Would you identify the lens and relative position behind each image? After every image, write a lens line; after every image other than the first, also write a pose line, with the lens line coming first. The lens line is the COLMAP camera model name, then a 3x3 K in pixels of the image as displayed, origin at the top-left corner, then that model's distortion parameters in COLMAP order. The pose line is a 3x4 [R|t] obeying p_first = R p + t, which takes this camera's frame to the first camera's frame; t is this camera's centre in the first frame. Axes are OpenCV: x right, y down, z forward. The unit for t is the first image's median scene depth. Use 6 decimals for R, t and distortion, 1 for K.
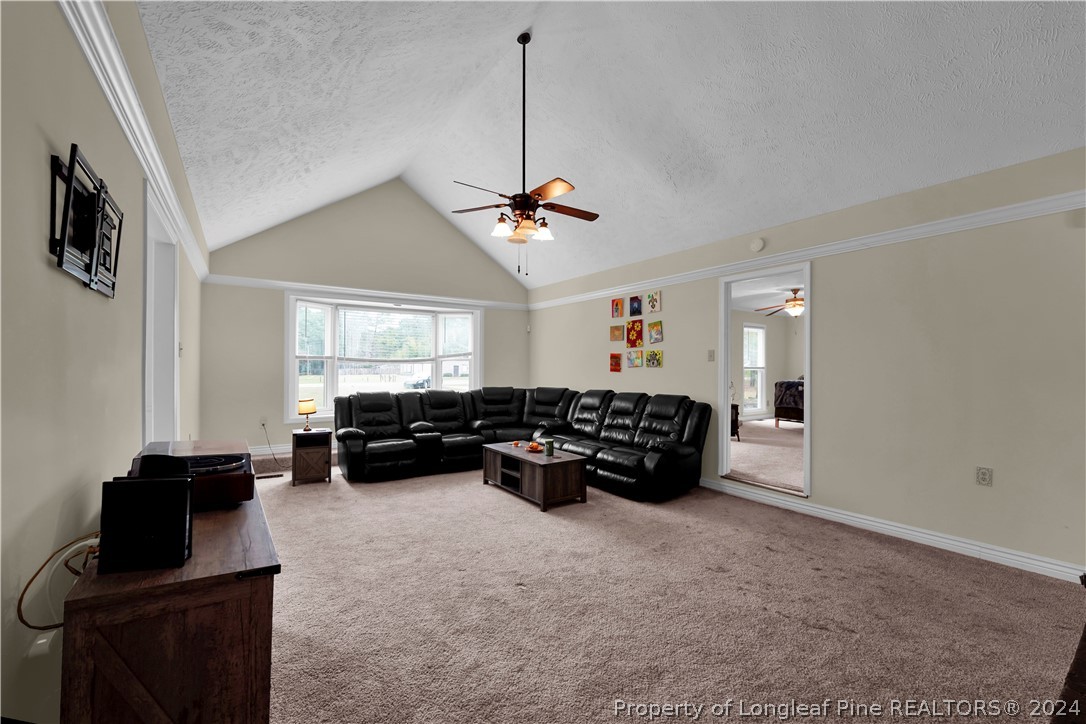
lens RADIAL K [[452.6, 0, 542.8], [0, 452.6, 364.9], [0, 0, 1]] dist [-0.005824, 0.000197]
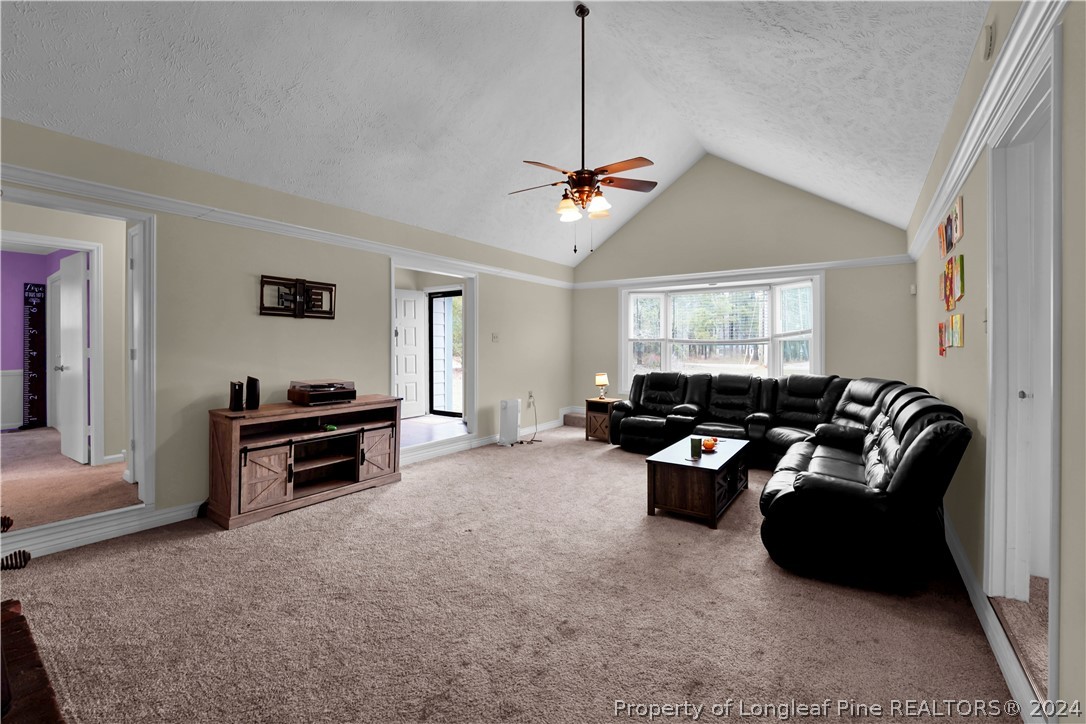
lens RADIAL K [[431.8, 0, 510.1], [0, 431.8, 348.6], [0, 0, 1]] dist [-0.007463, -0.000078]
pose [[0.348857, 0.000389, -0.937176, 0.515462], [0.002345, 0.999996, 0.001288, 0.004657], [0.937173, -0.002647, 0.348854, 0.353681]]
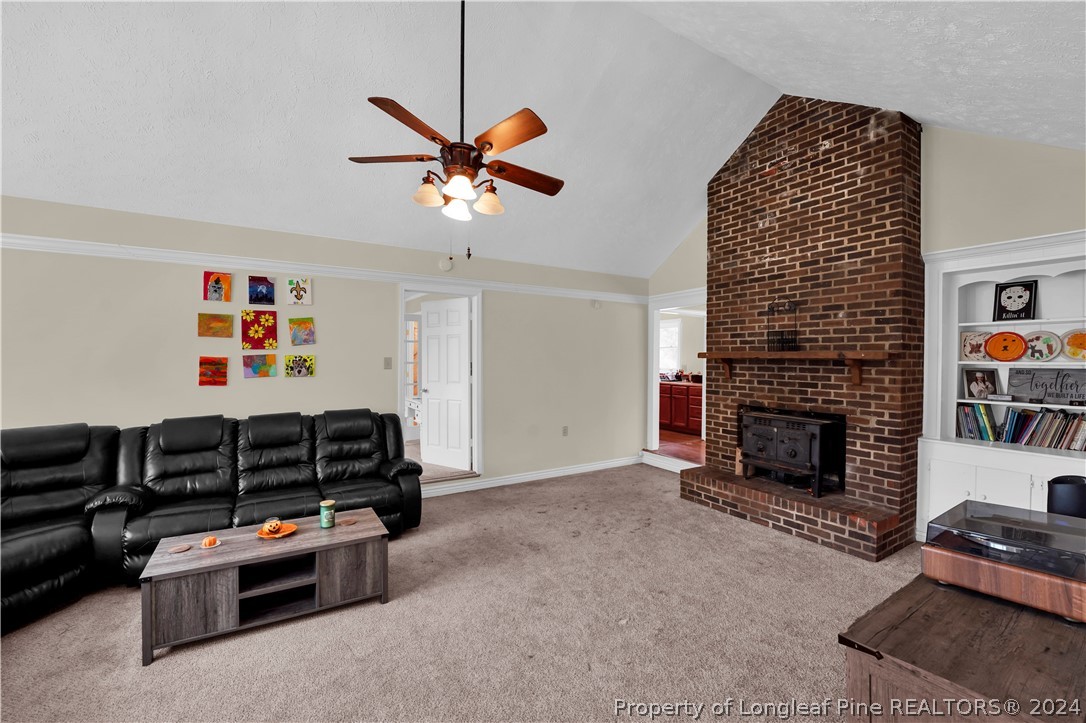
lens RADIAL K [[444.3, 0, 539.8], [0, 444.3, 364.7], [0, 0, 1]] dist [-0.025591, 0.000126]
pose [[0.058065, -0.010295, 0.998260, -0.458328], [-0.003909, 0.999937, 0.010539, -0.024114], [-0.998305, -0.004514, 0.058021, 0.536057]]
